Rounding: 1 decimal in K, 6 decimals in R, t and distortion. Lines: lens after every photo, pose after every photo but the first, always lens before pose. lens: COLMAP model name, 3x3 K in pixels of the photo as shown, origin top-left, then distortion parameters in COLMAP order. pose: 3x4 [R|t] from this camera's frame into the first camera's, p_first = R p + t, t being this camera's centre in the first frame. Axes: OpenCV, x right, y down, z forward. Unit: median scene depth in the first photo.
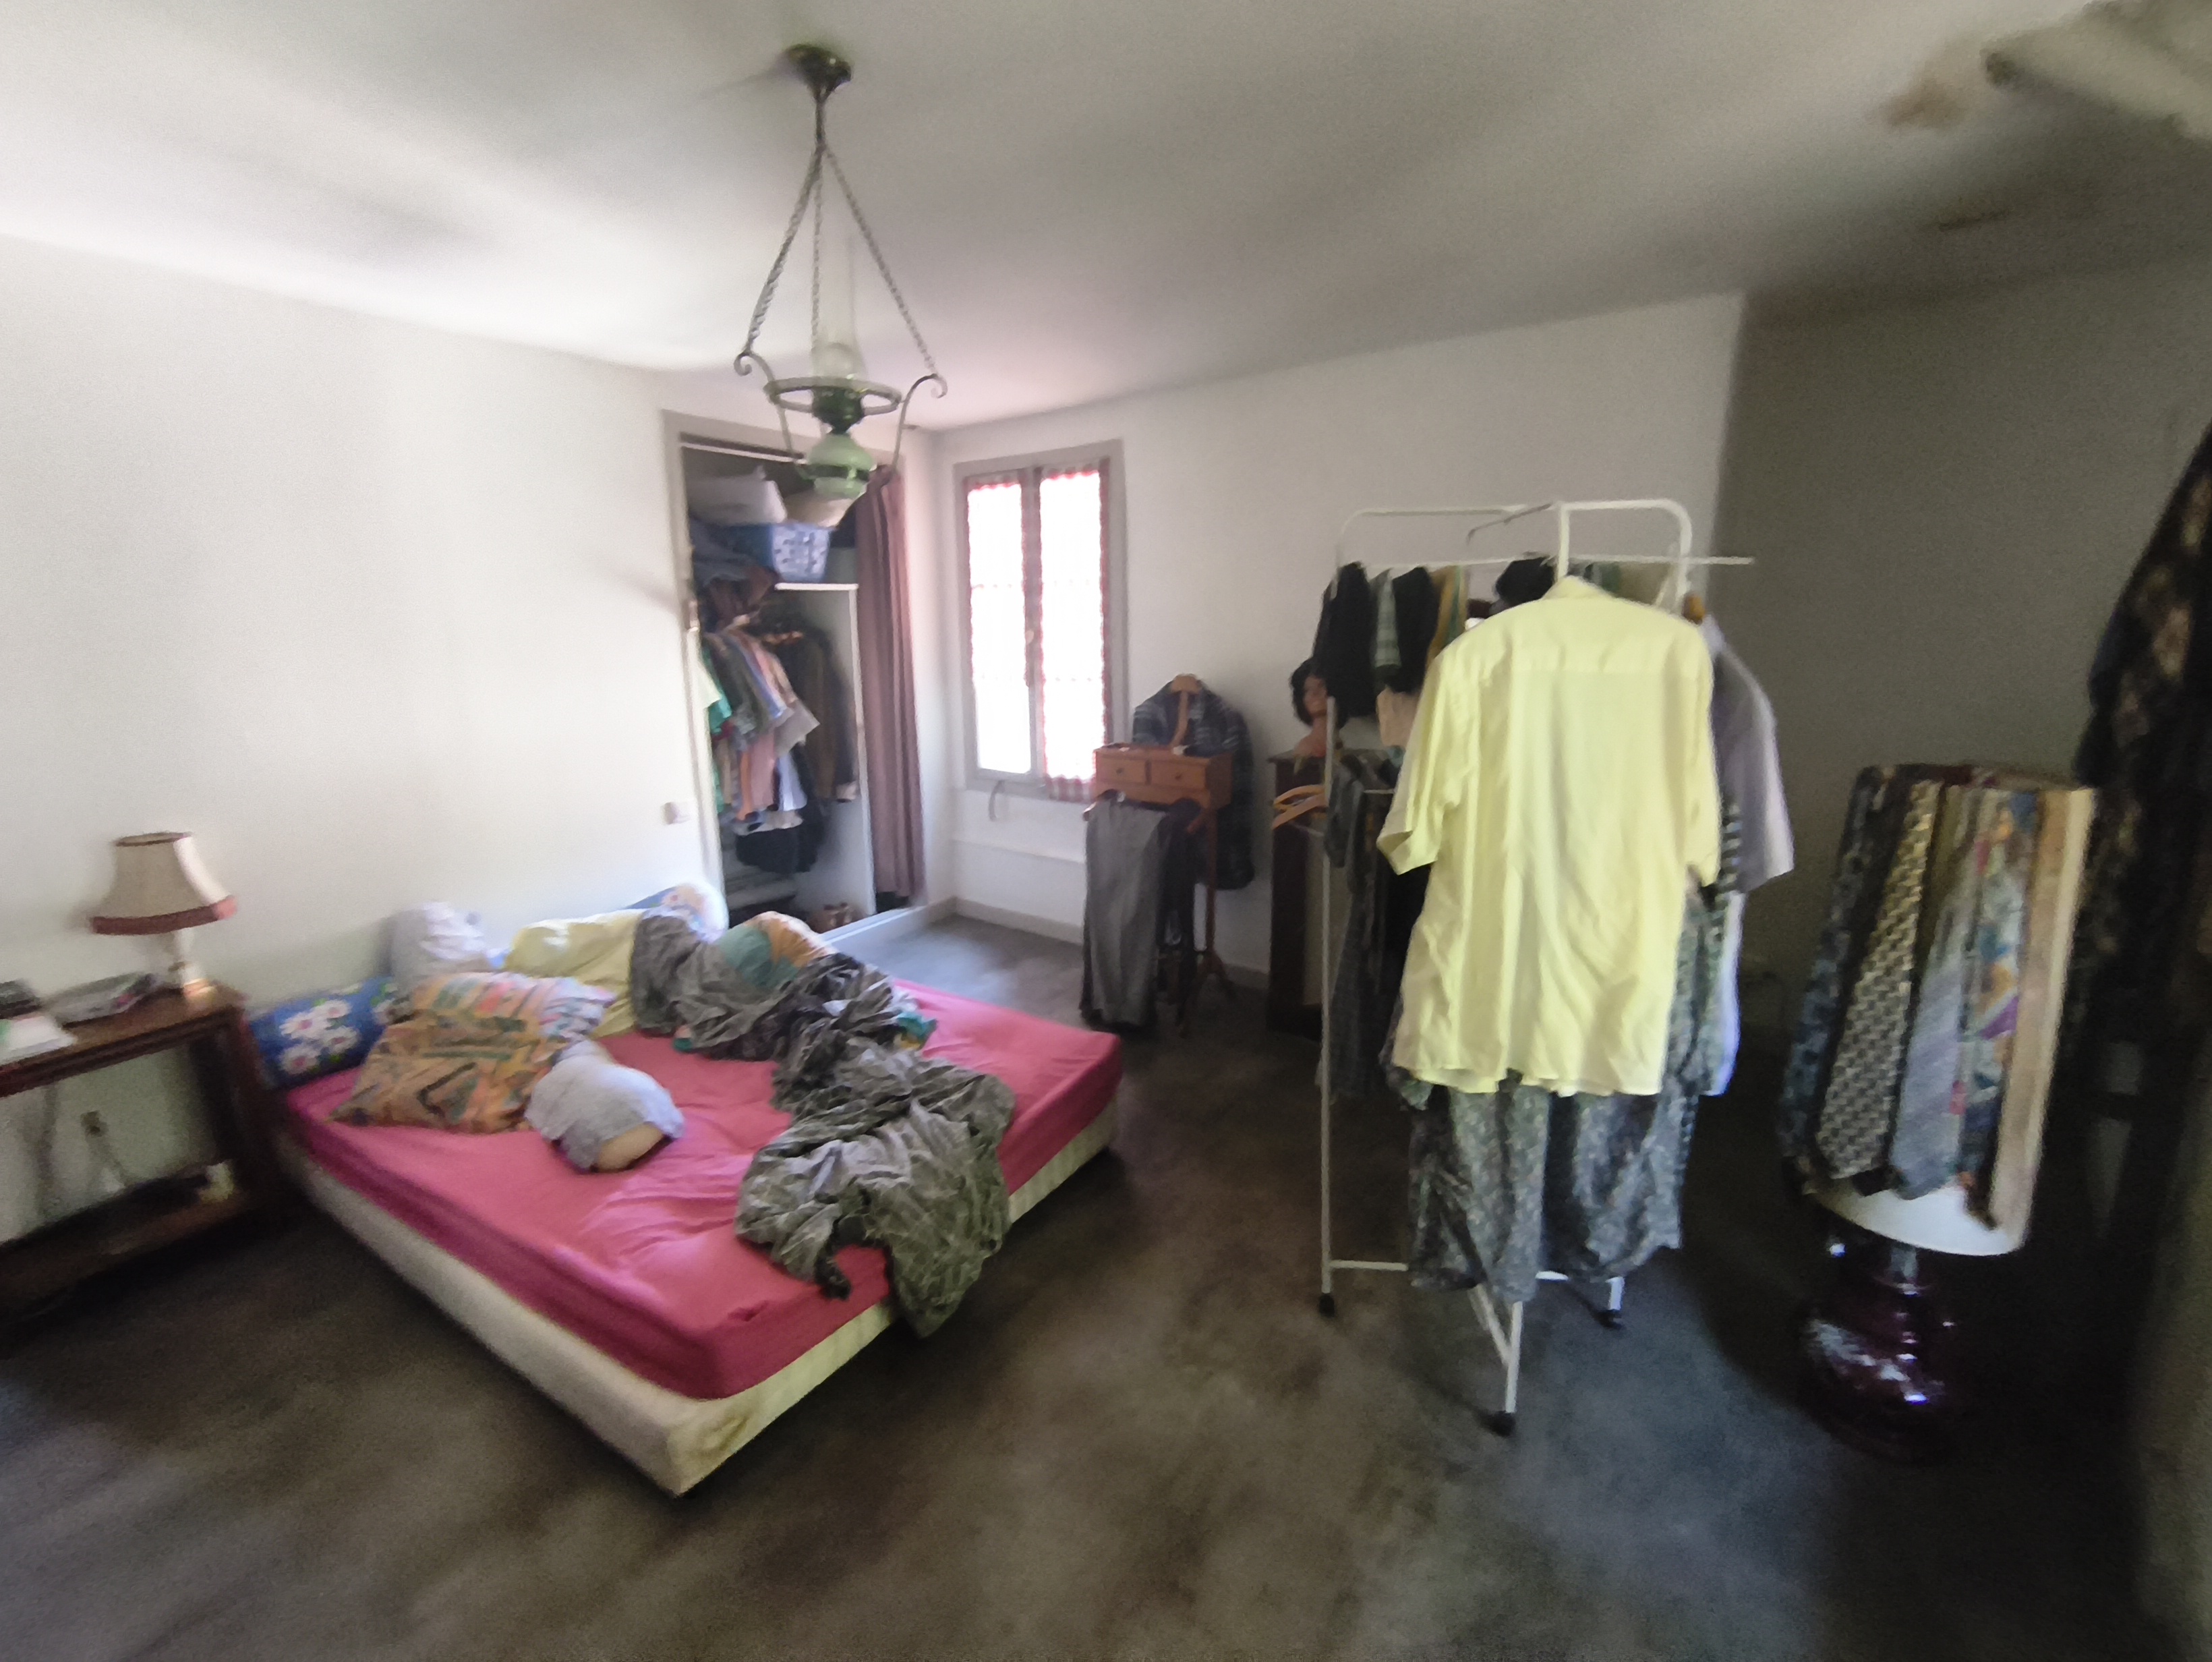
lens RADIAL K [[978.3, 0, 1116.4], [0, 978.3, 823.0], [0, 0, 1]] dist [-0.000196, 0.000320]
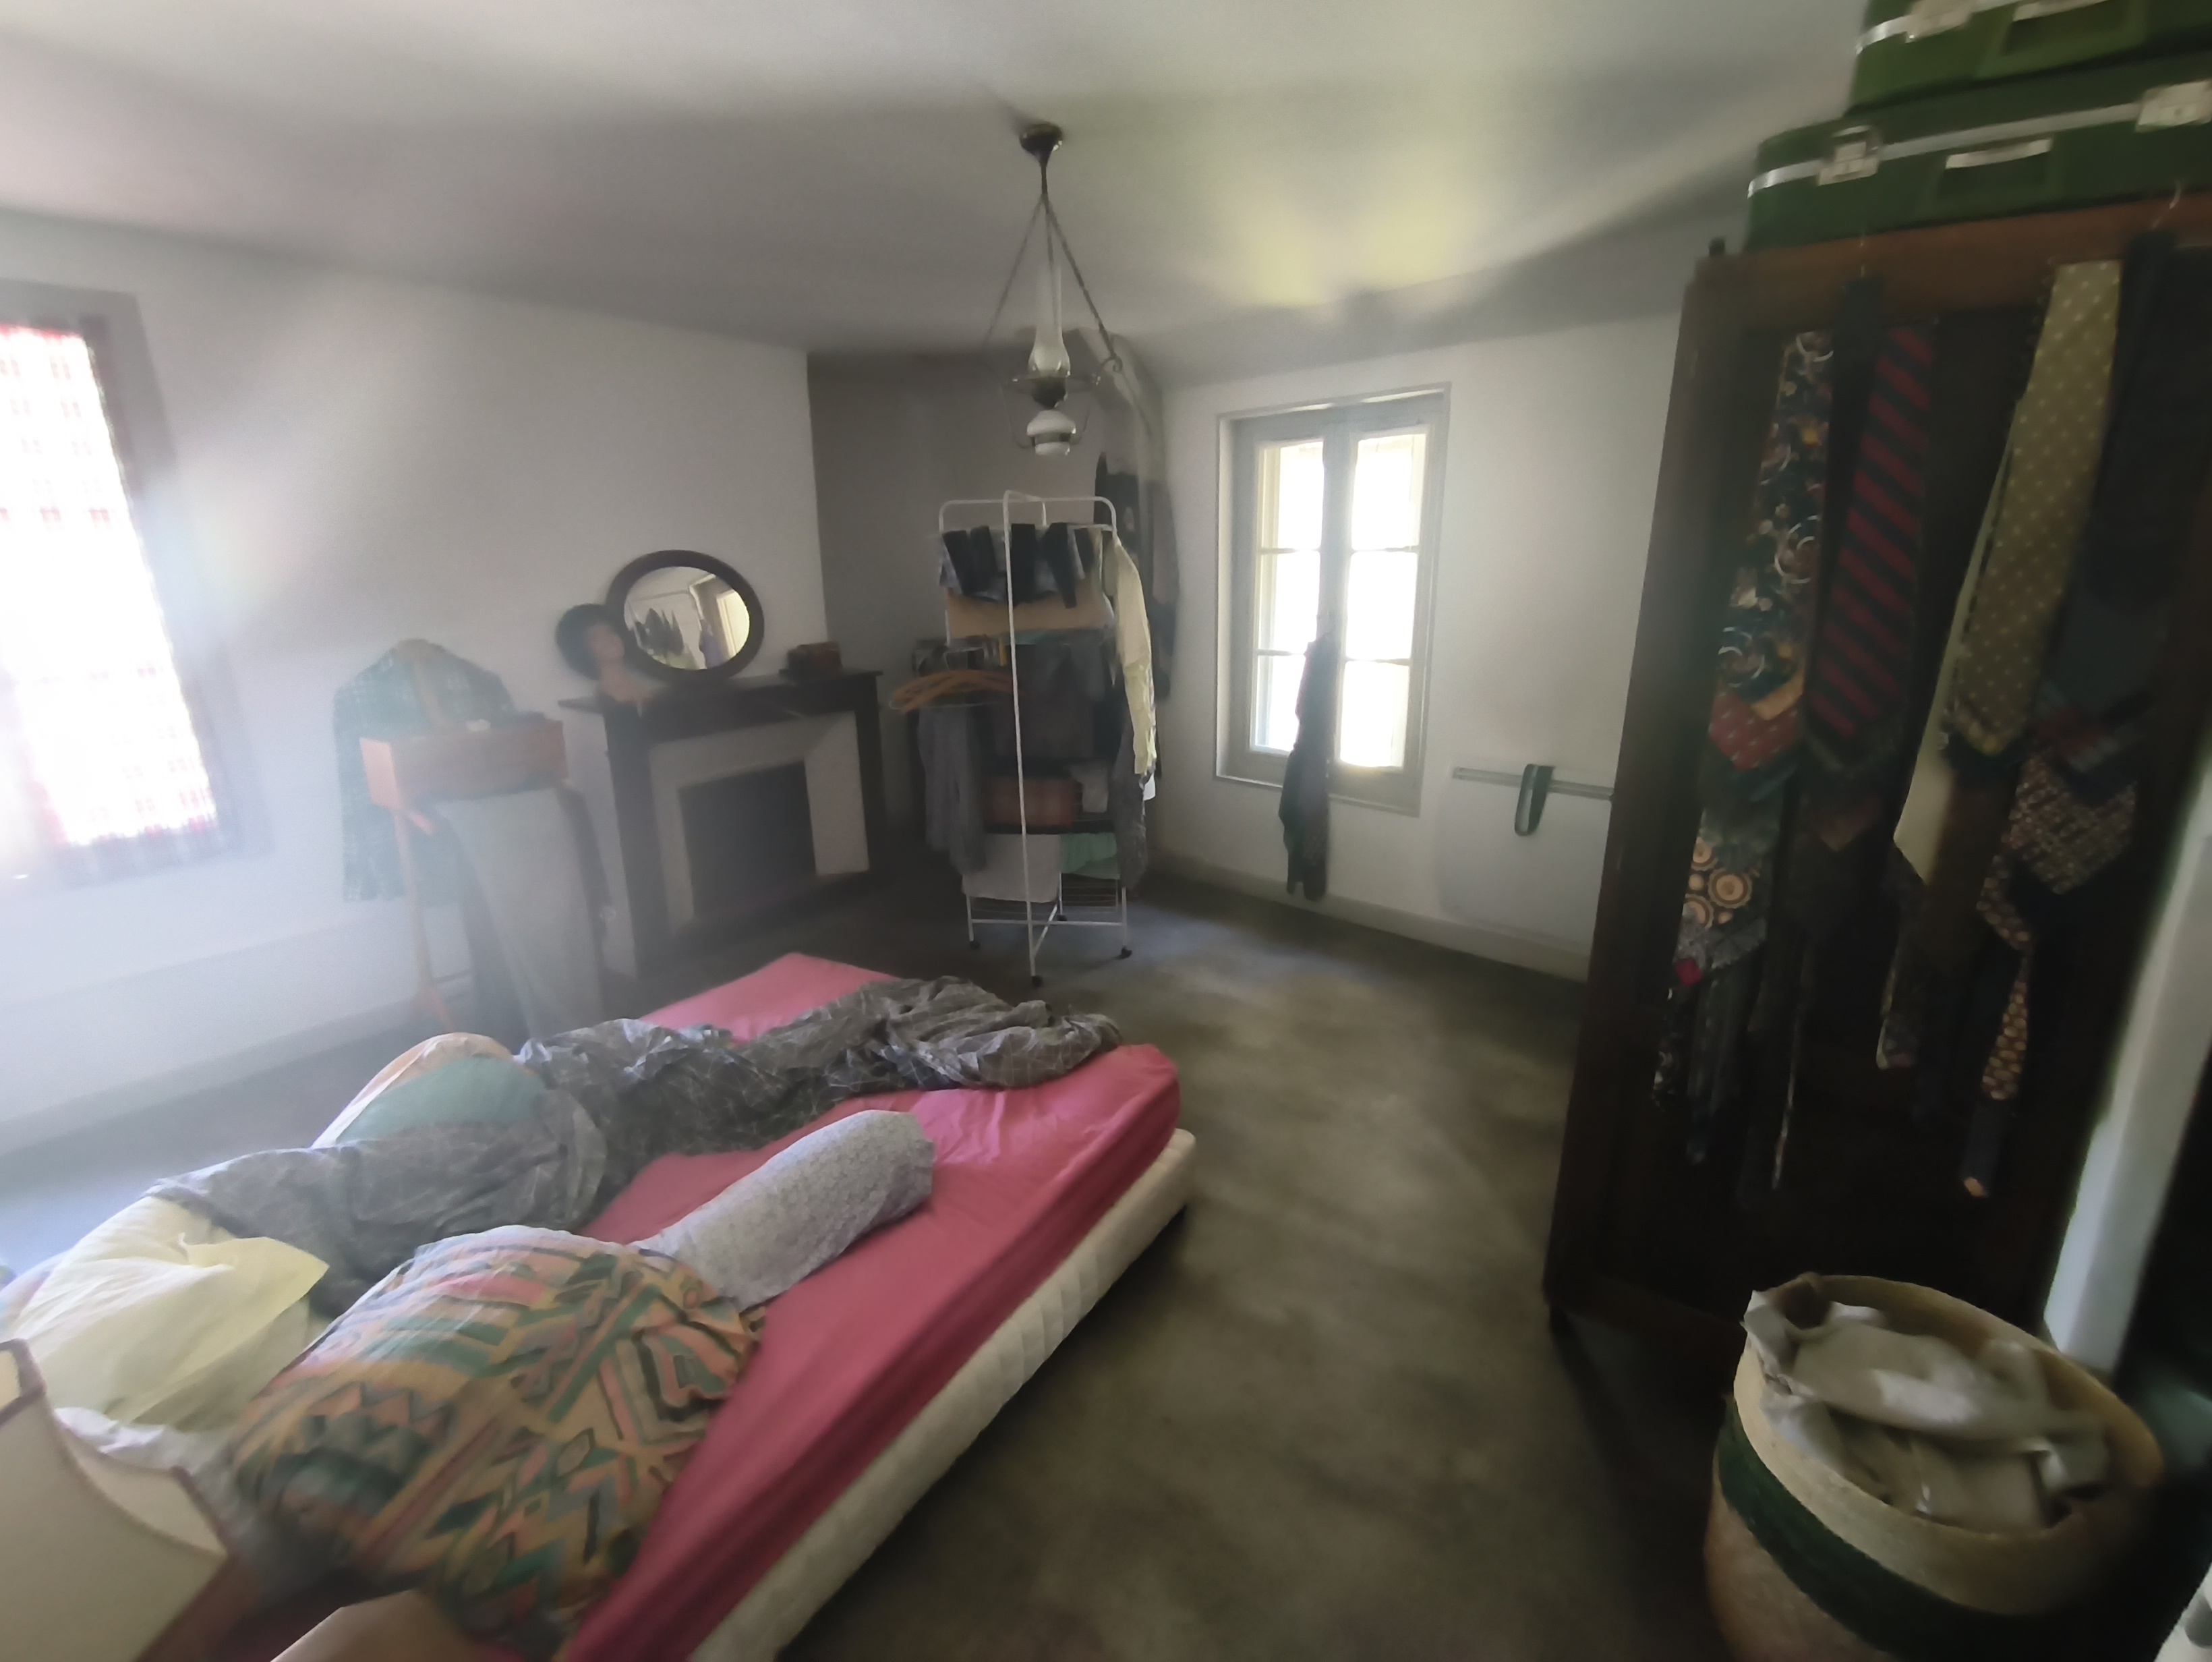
lens RADIAL K [[978.3, 0, 1116.4], [0, 978.3, 823.0], [0, 0, 1]] dist [-0.000196, 0.000320]
pose [[0.017433, -0.271860, 0.962179, -1.158268], [0.249581, 0.933045, 0.259106, -0.108199], [-0.968197, 0.235625, 0.084117, 0.643279]]
